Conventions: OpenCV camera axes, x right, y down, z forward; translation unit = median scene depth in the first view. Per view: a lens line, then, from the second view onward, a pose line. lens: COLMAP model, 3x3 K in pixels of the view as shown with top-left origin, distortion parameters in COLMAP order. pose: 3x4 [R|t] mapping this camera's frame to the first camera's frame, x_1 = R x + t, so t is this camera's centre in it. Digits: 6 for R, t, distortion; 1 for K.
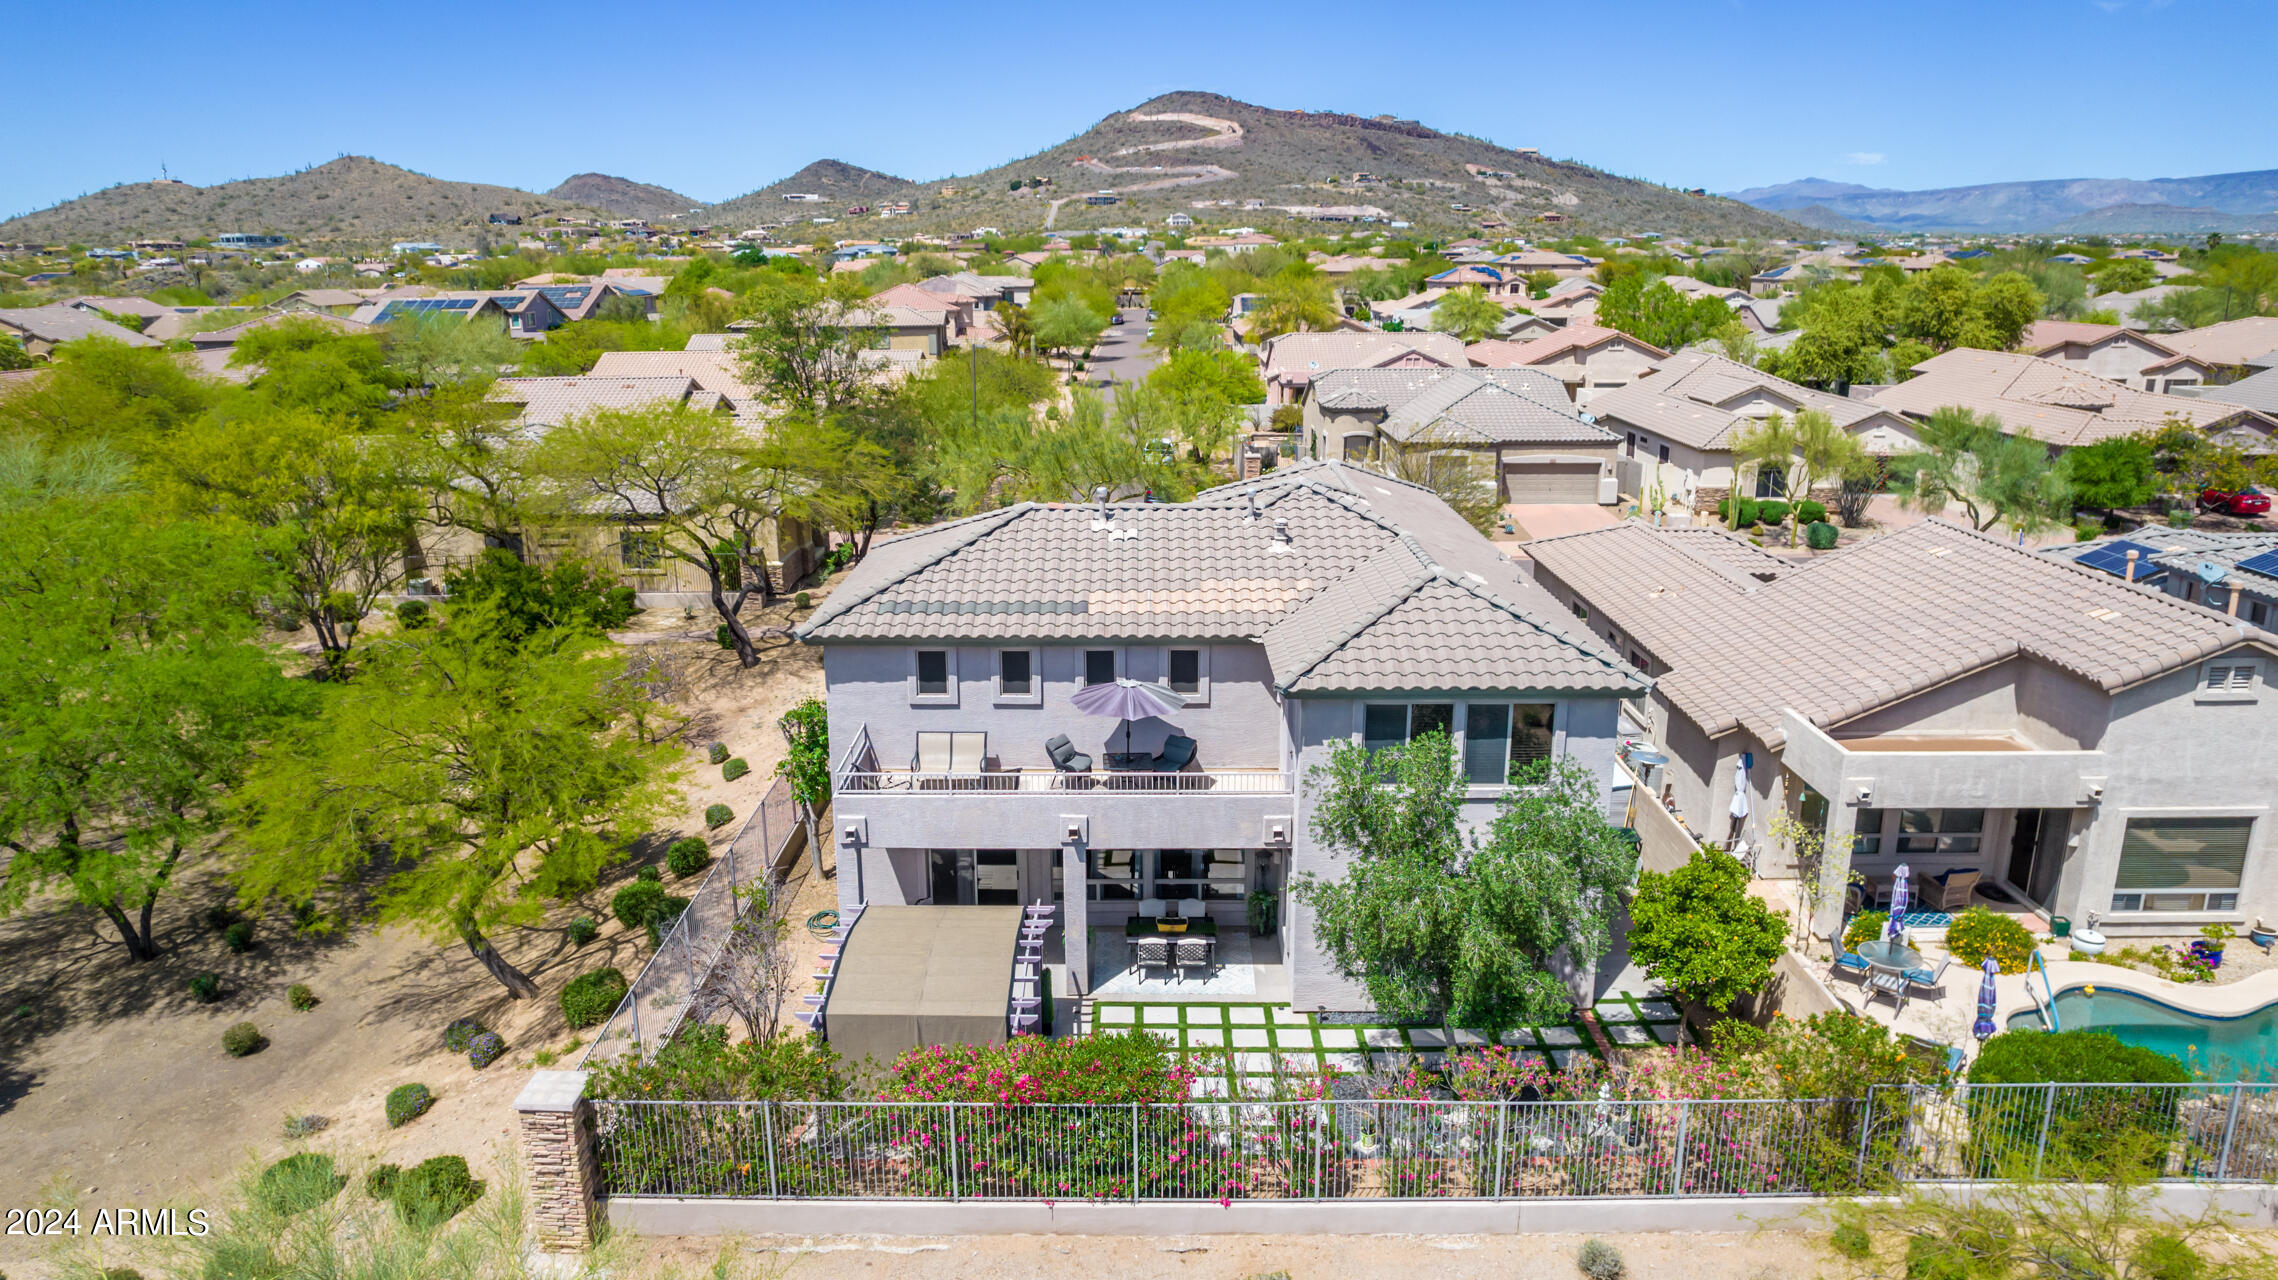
lens RADIAL K [[1474.2, 0, 1133.0], [0, 1474.2, 636.1], [0, 0, 1]] dist [-0.061561, 0.032876]
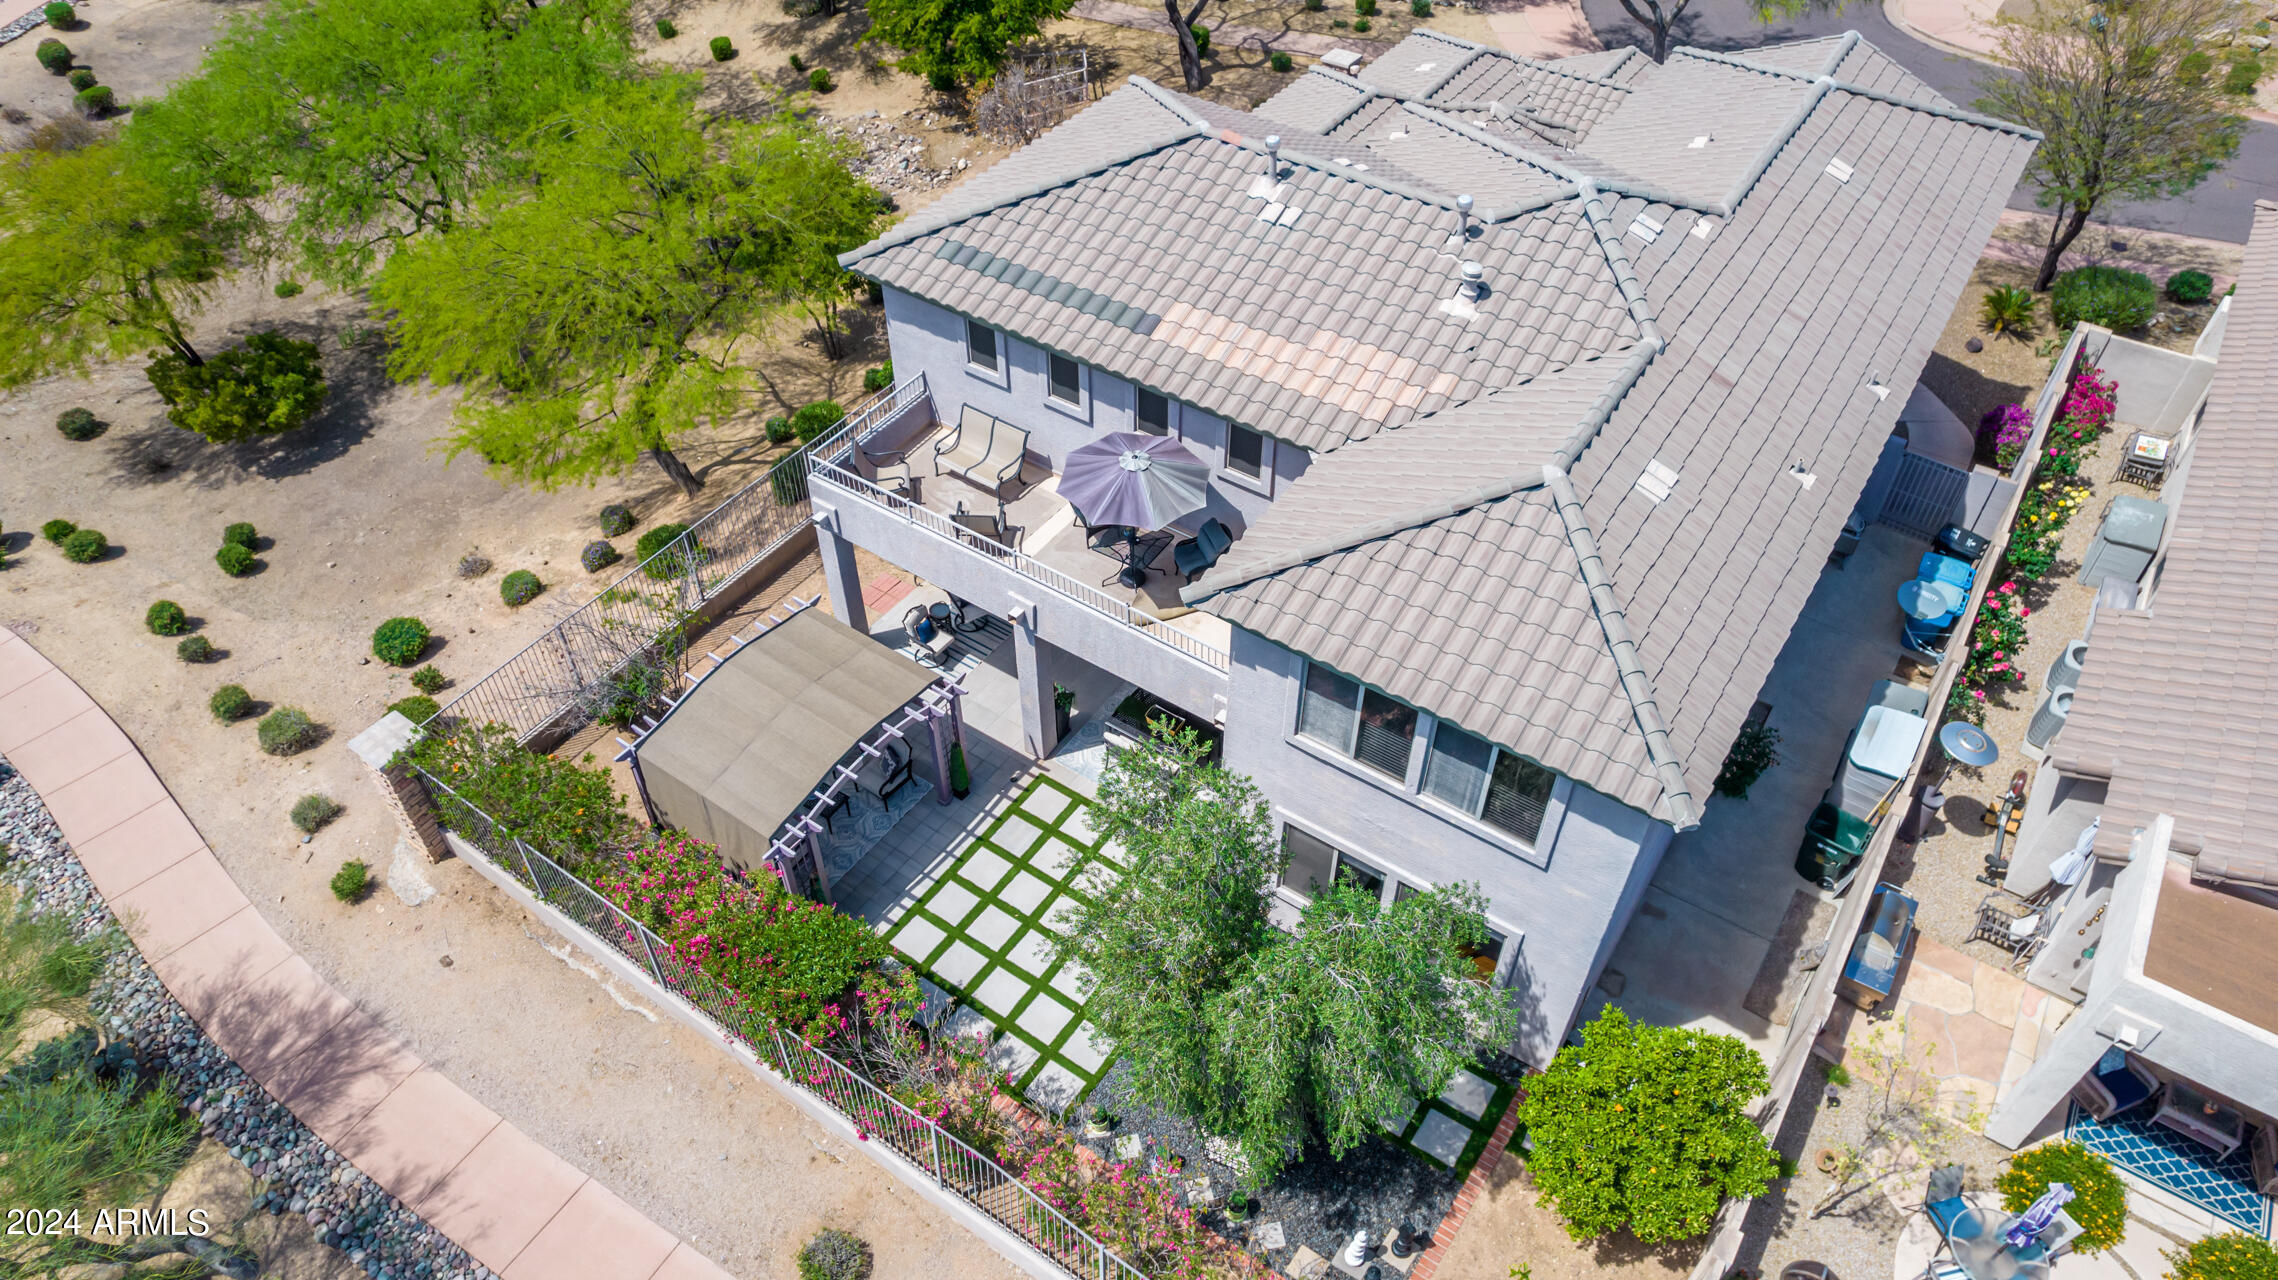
lens RADIAL K [[1474.2, 0, 1117.5], [0, 1474.2, 635.0], [0, 0, 1]] dist [-0.061561, 0.032876]
pose [[0.822546, 0.400308, -0.403945, 0.324798], [-0.148759, 0.837017, 0.526567, -0.284556], [0.548898, -0.373035, 0.748035, 0.374133]]
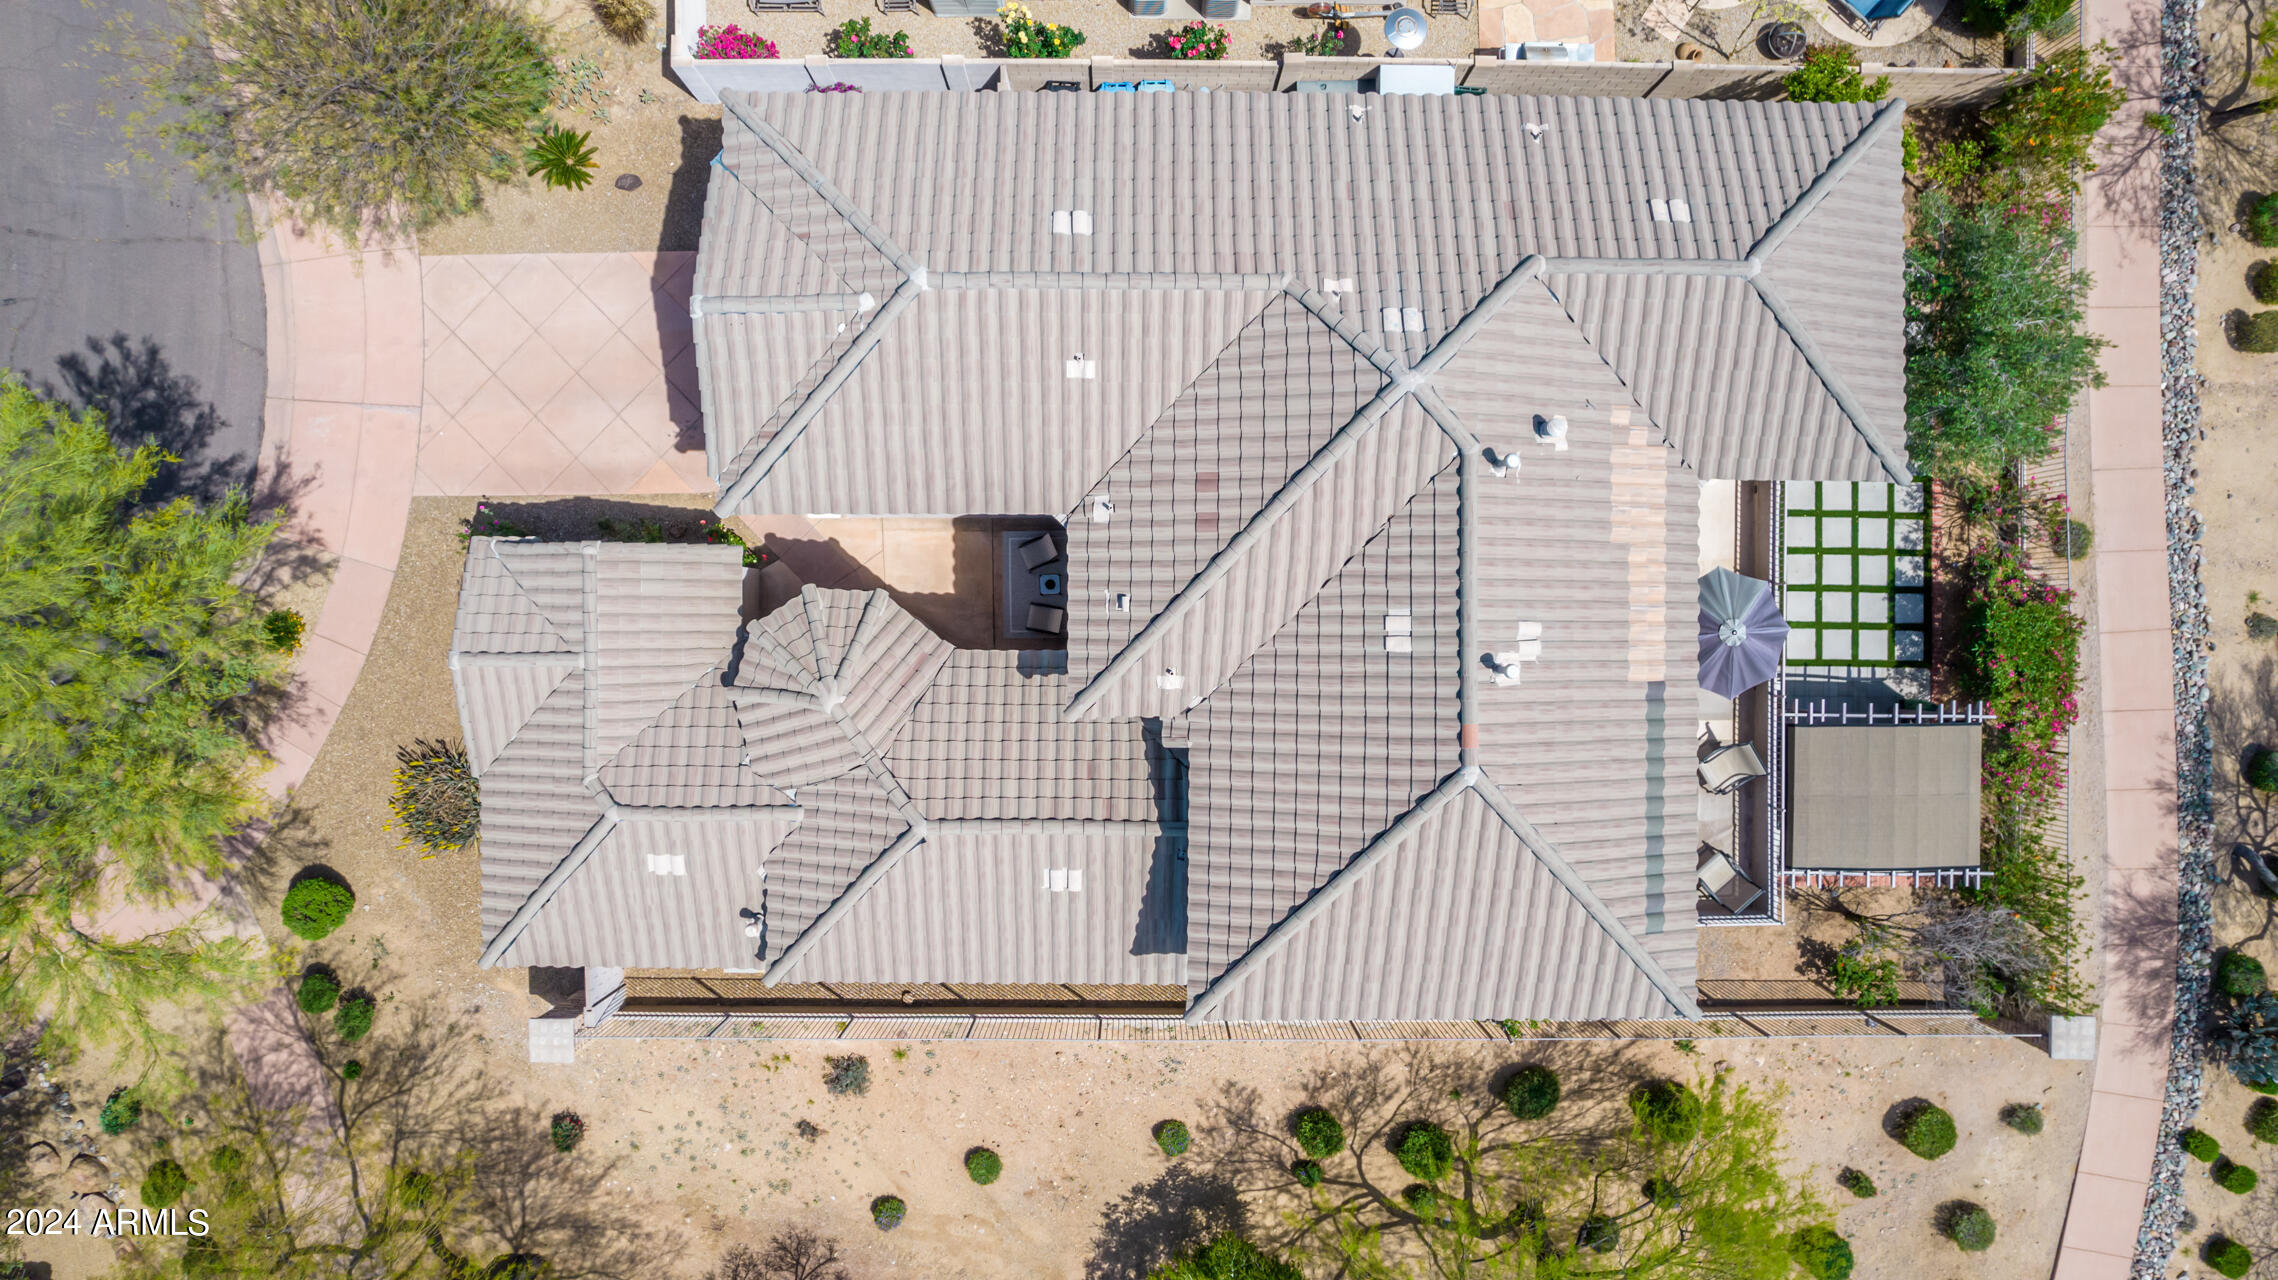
lens RADIAL K [[1474.2, 0, 1136.5], [0, 1474.2, 626.8], [0, 0, 1]] dist [-0.061561, 0.032876]
pose [[0.001232, -0.999881, 0.015383, -0.012942], [0.250190, 0.015202, 0.968077, -0.904263], [-0.968196, 0.002656, 0.250179, 1.093489]]
